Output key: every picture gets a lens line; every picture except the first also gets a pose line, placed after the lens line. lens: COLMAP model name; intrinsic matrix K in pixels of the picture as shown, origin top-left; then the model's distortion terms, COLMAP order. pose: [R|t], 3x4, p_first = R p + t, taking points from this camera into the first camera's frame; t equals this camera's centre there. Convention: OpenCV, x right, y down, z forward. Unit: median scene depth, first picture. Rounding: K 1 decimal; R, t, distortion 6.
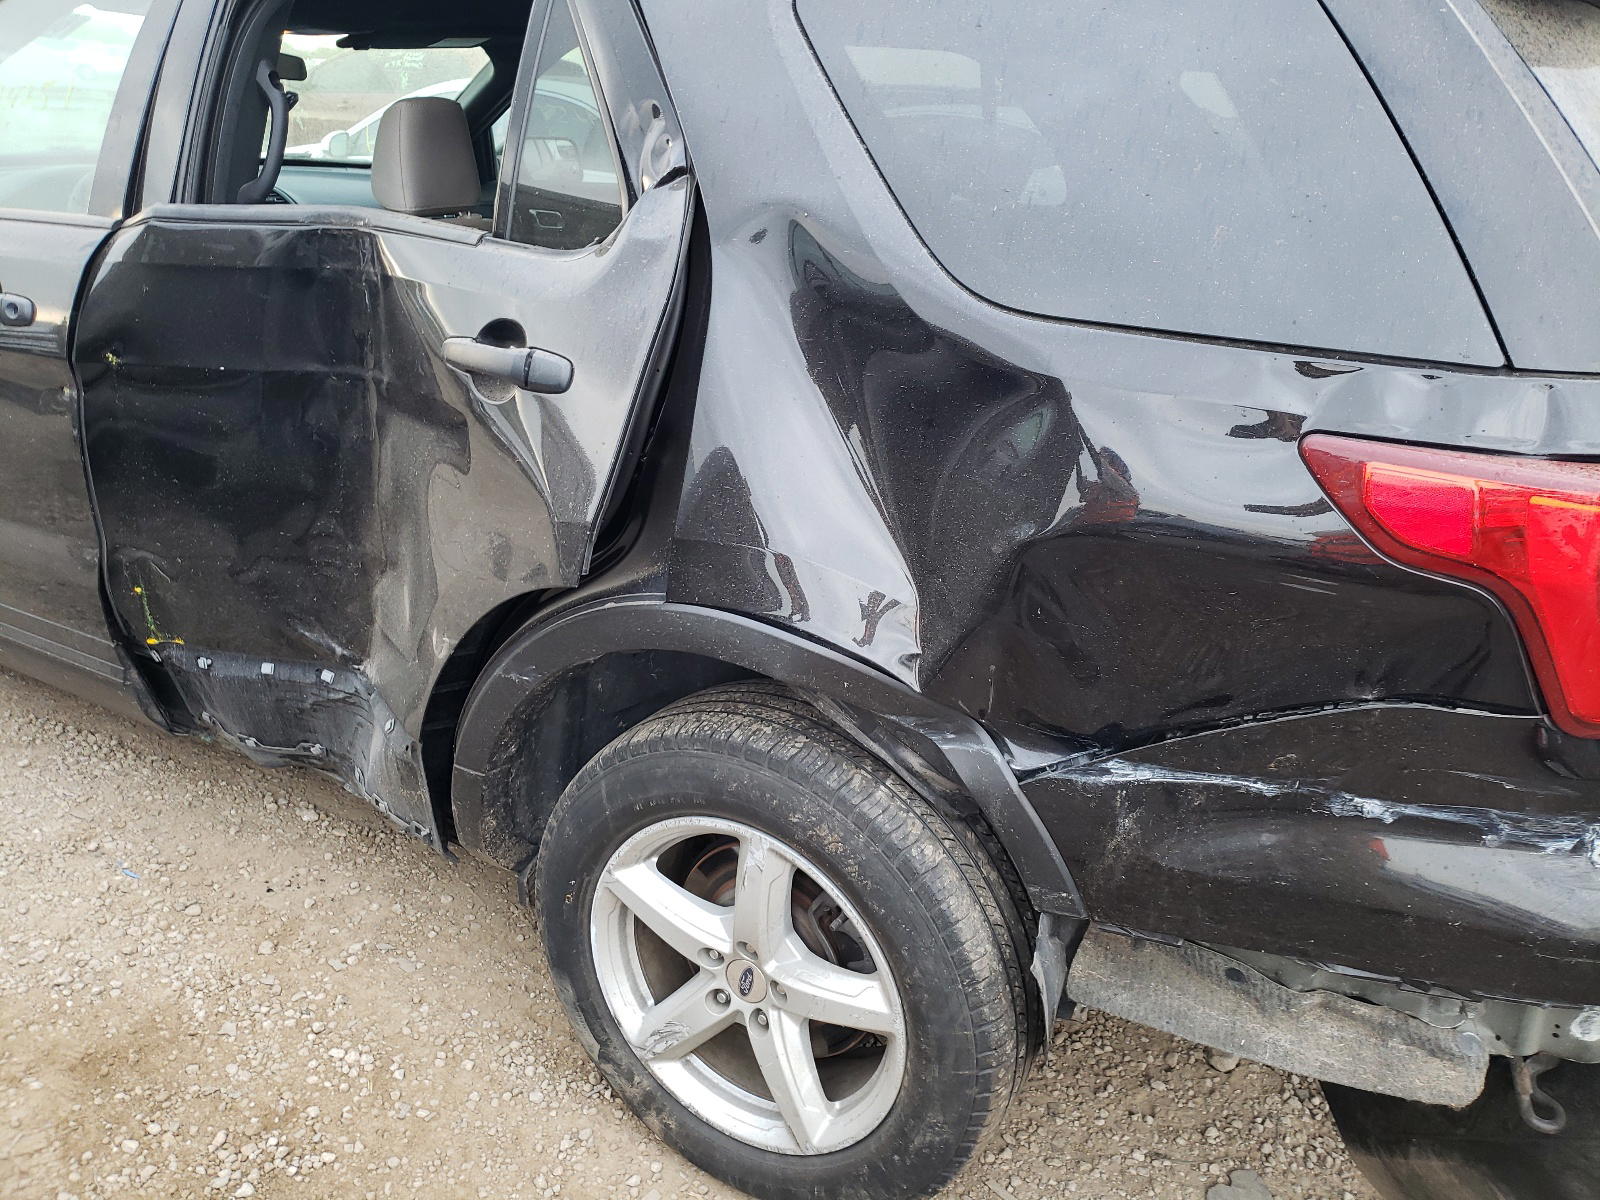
lens RADIAL K [[1221.8, 0, 799.6], [0, 1221.8, 547.9], [0, 0, 1]] dist [0.023825, -0.004514]
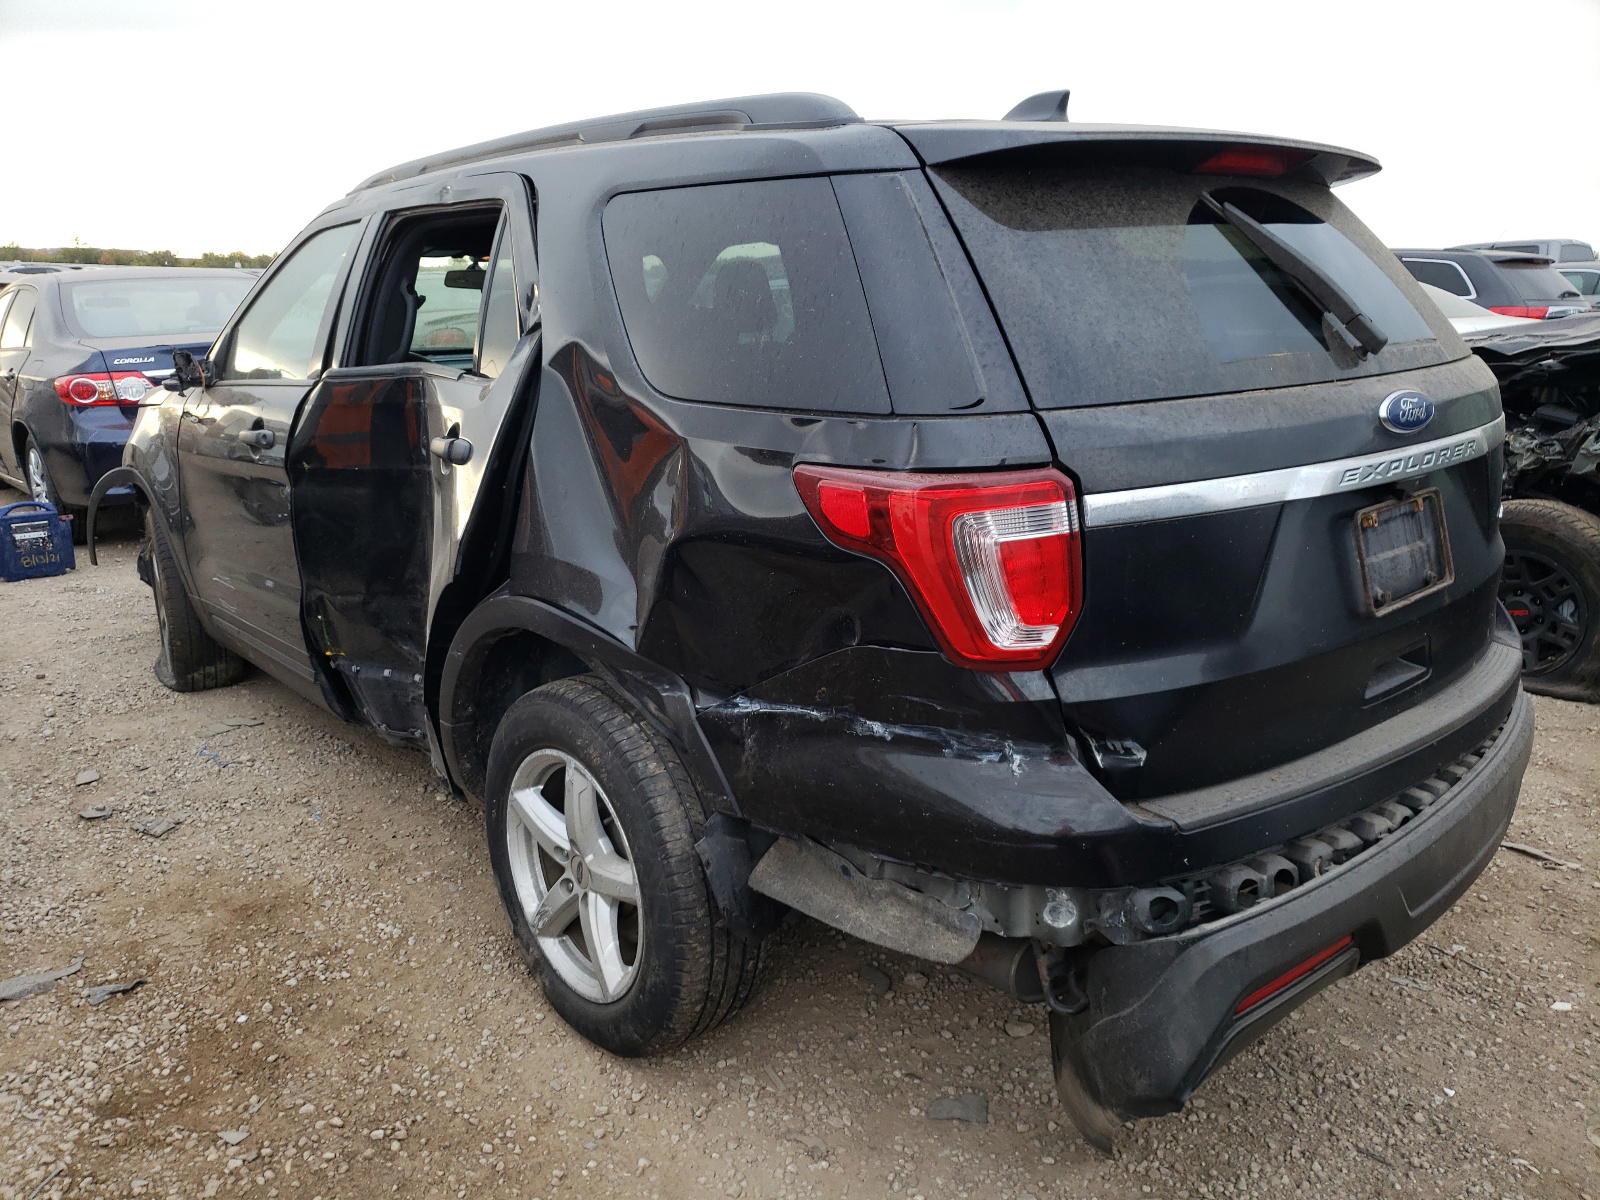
lens RADIAL K [[1206.4, 0, 800.0], [0, 1206.4, 600.0], [0, 0, 1]] dist [0.187783, -0.464024]
pose [[0.938721, 0.015774, -0.344318, 0.756552], [-0.052749, 0.993760, -0.098282, 0.180652], [0.340619, 0.110421, 0.933695, -0.311729]]
